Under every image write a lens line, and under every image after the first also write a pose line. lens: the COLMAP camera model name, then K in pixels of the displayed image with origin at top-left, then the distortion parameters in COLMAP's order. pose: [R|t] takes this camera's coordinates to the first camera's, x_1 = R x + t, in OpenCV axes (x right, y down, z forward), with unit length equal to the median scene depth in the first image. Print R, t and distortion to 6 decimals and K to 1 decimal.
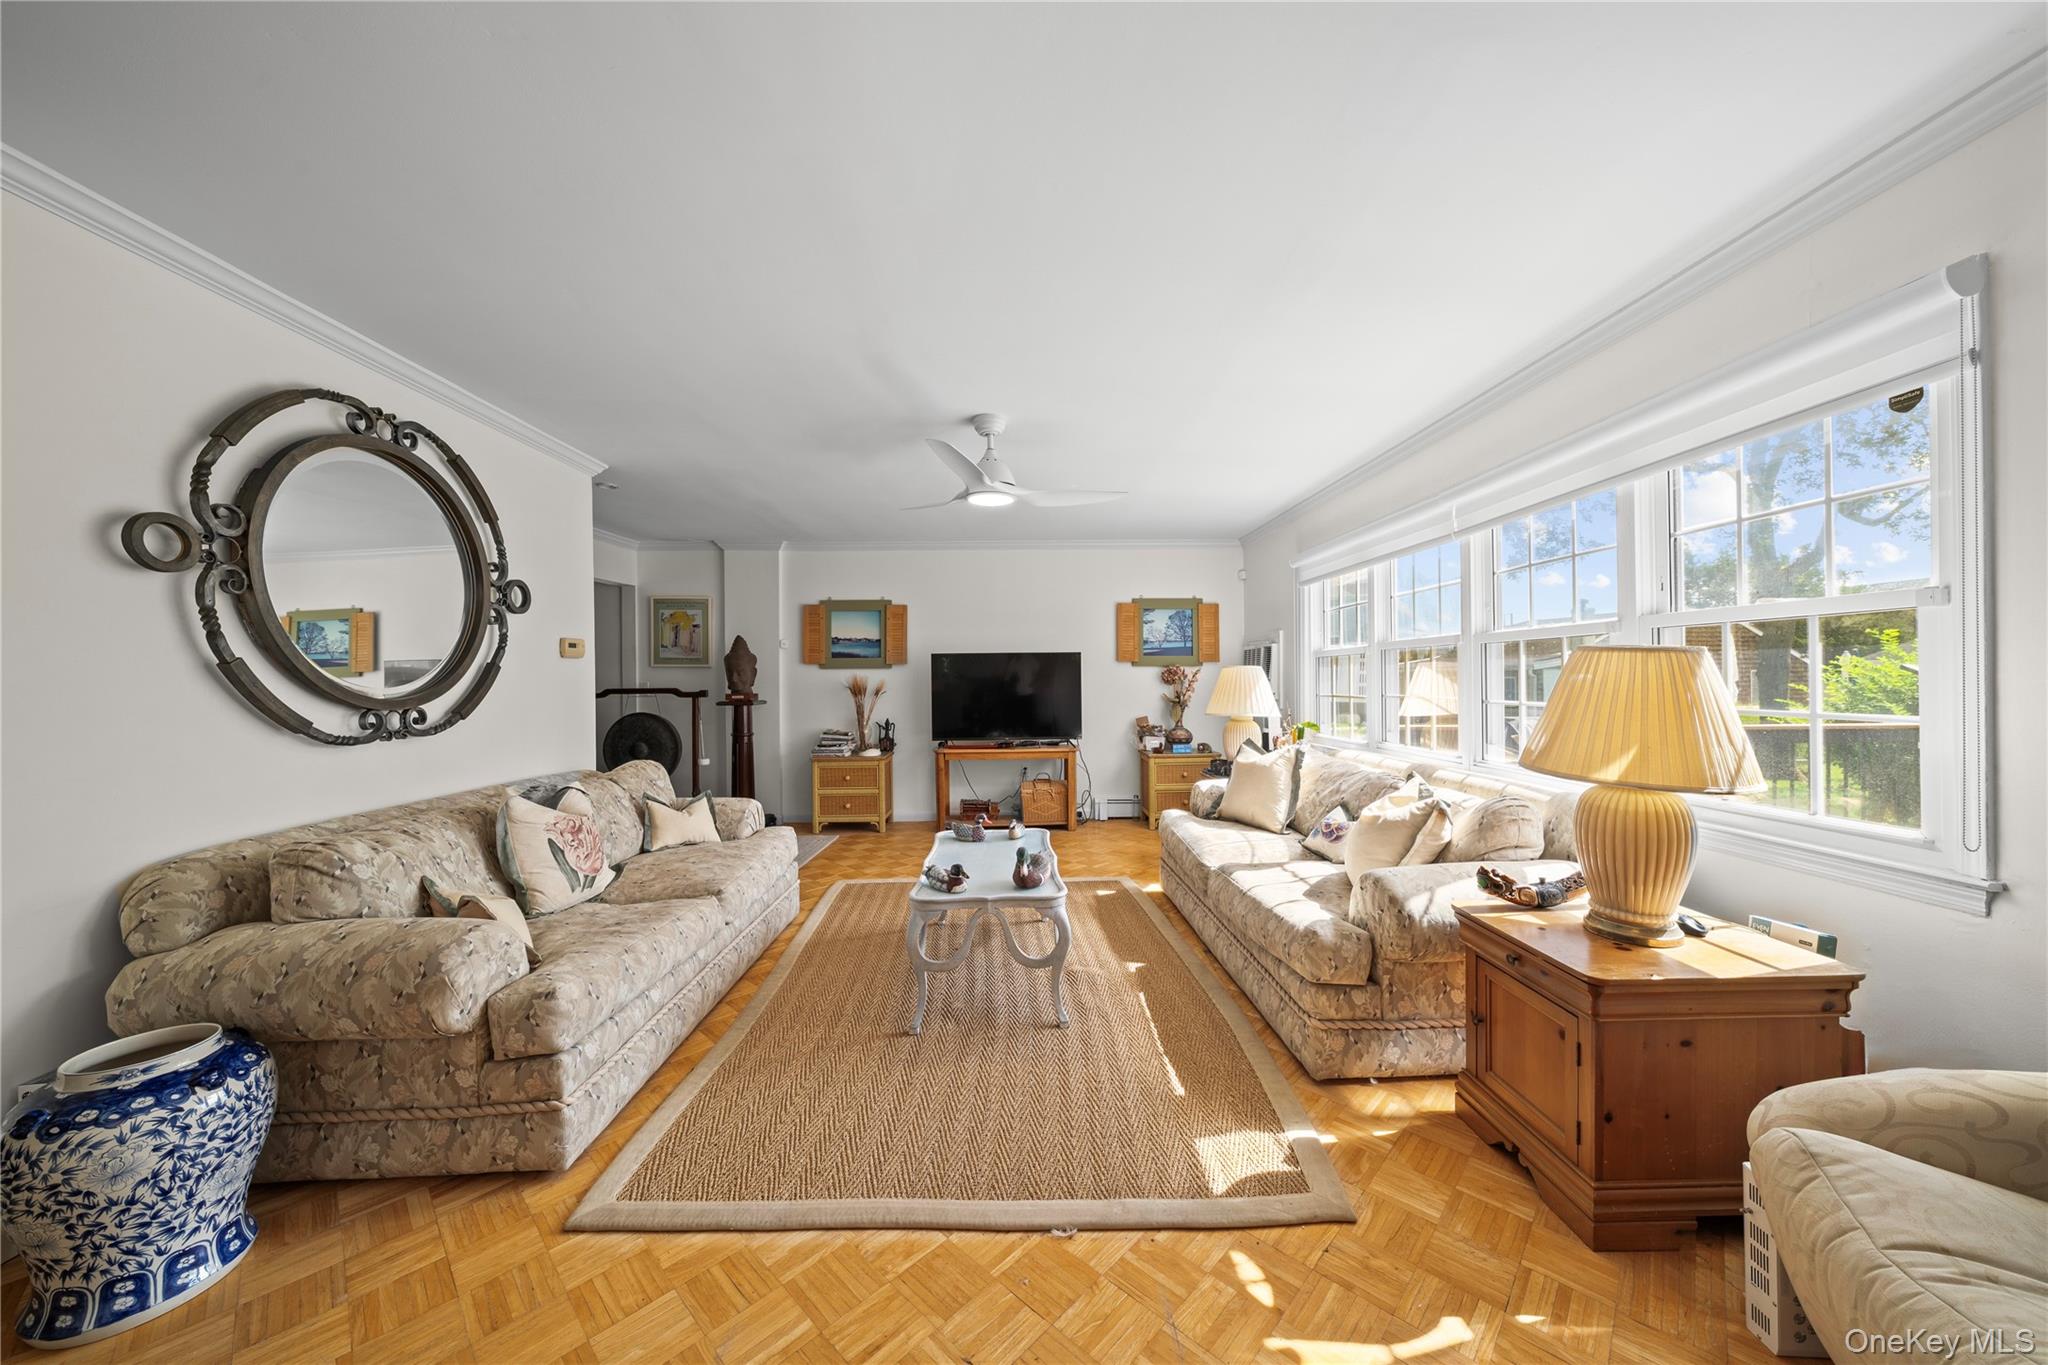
lens RADIAL K [[707.6, 0, 1025.2], [0, 707.6, 685.9], [0, 0, 1]] dist [-0.001590, -0.000493]
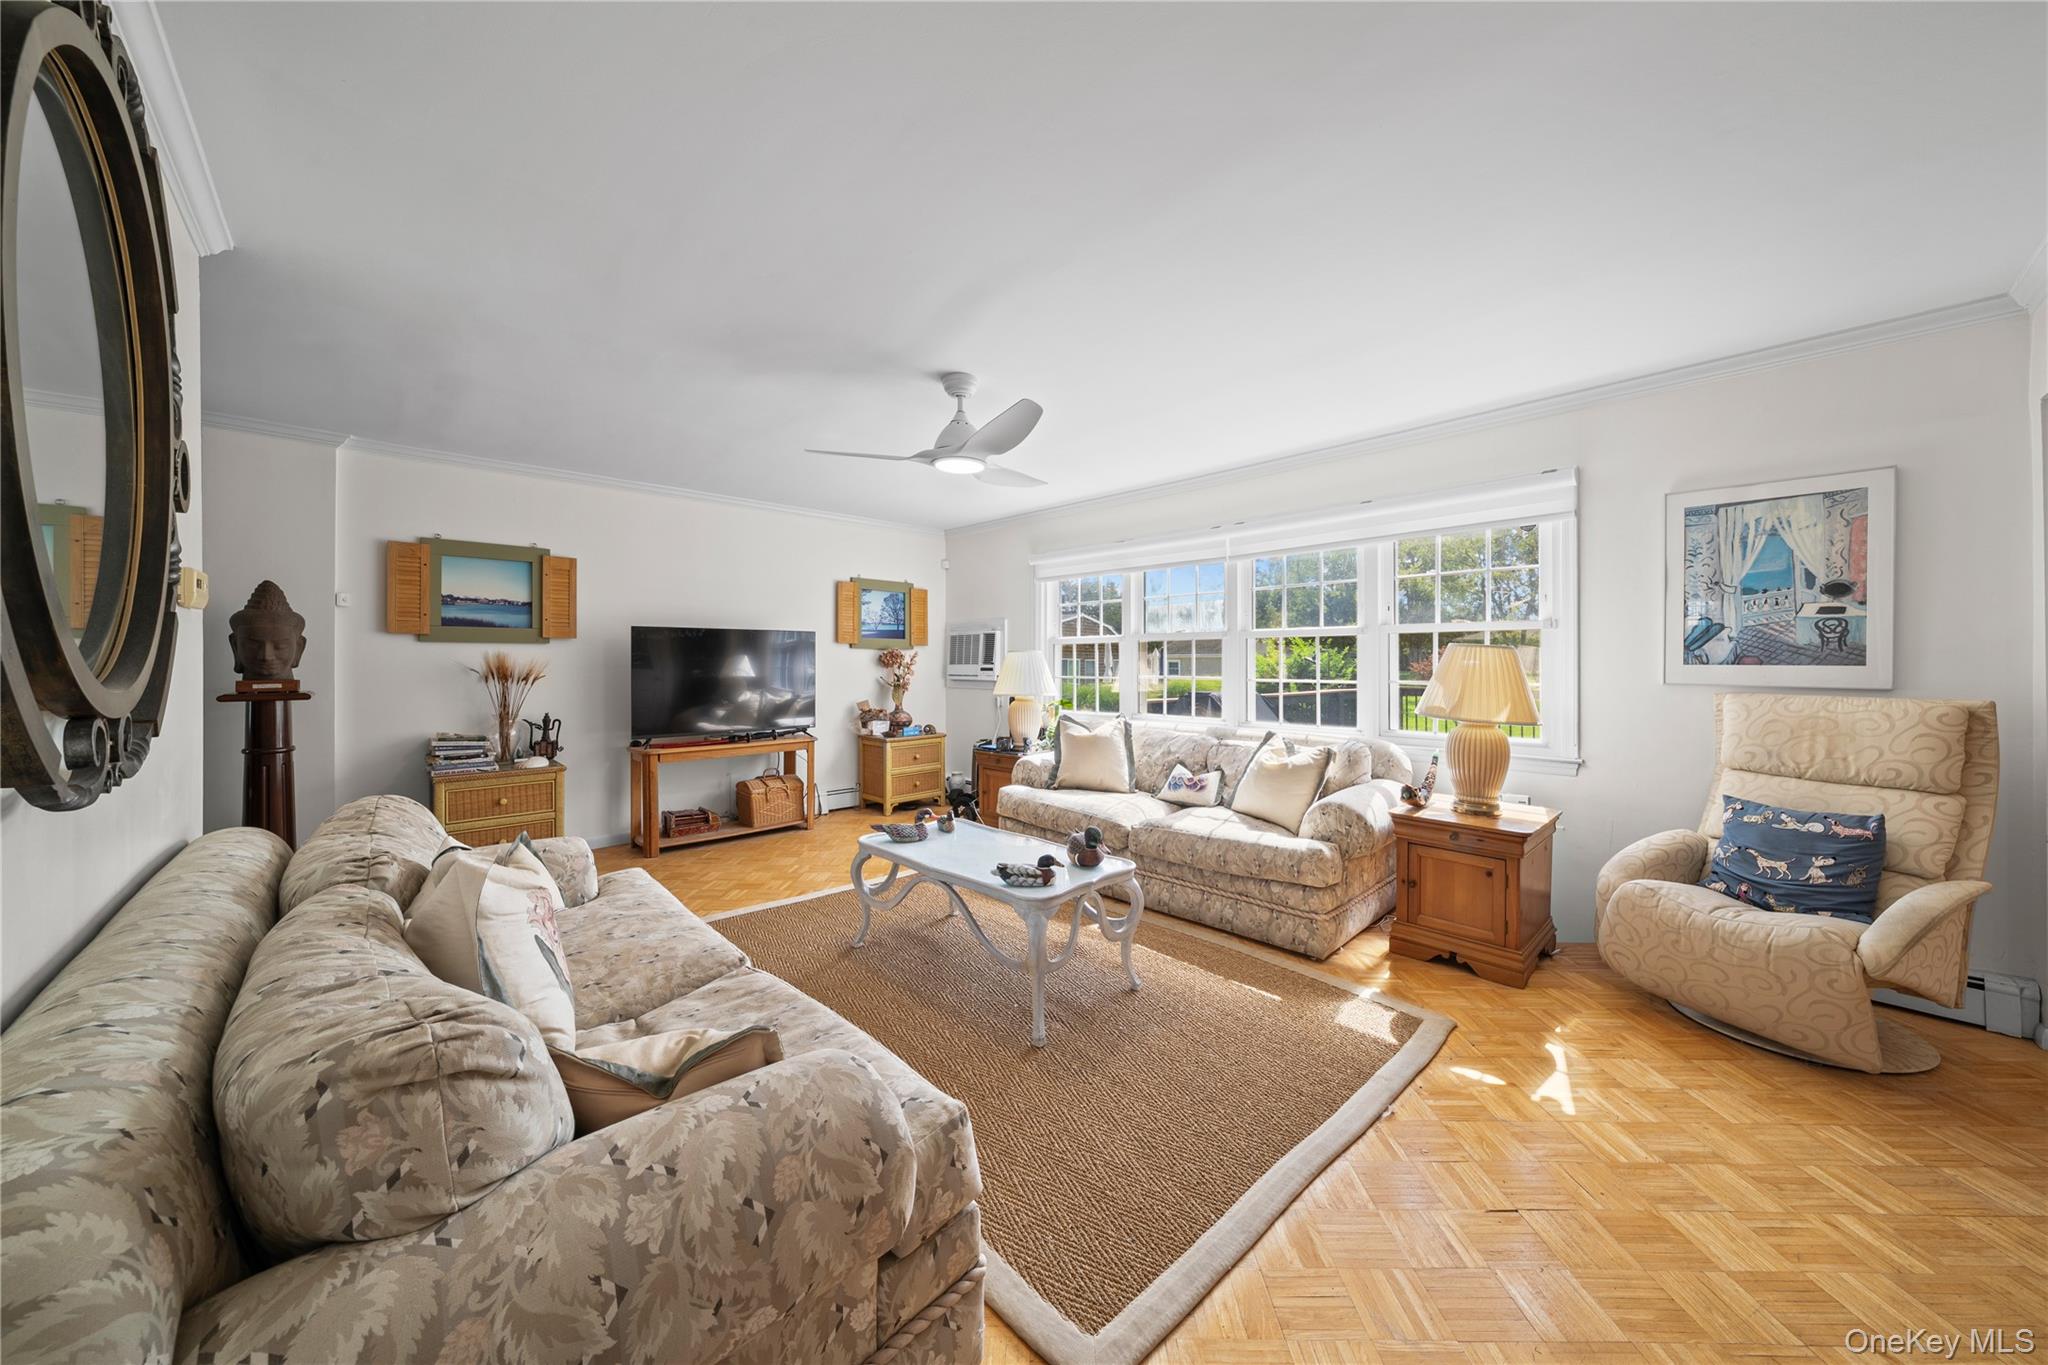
lens RADIAL K [[707.6, 0, 1035.1], [0, 707.6, 666.6], [0, 0, 1]] dist [-0.001590, -0.000493]
pose [[0.733116, 0.004884, 0.680086, -0.327193], [-0.000850, 0.999980, -0.006265, 0.002753], [-0.680103, 0.004015, 0.733105, 0.137067]]
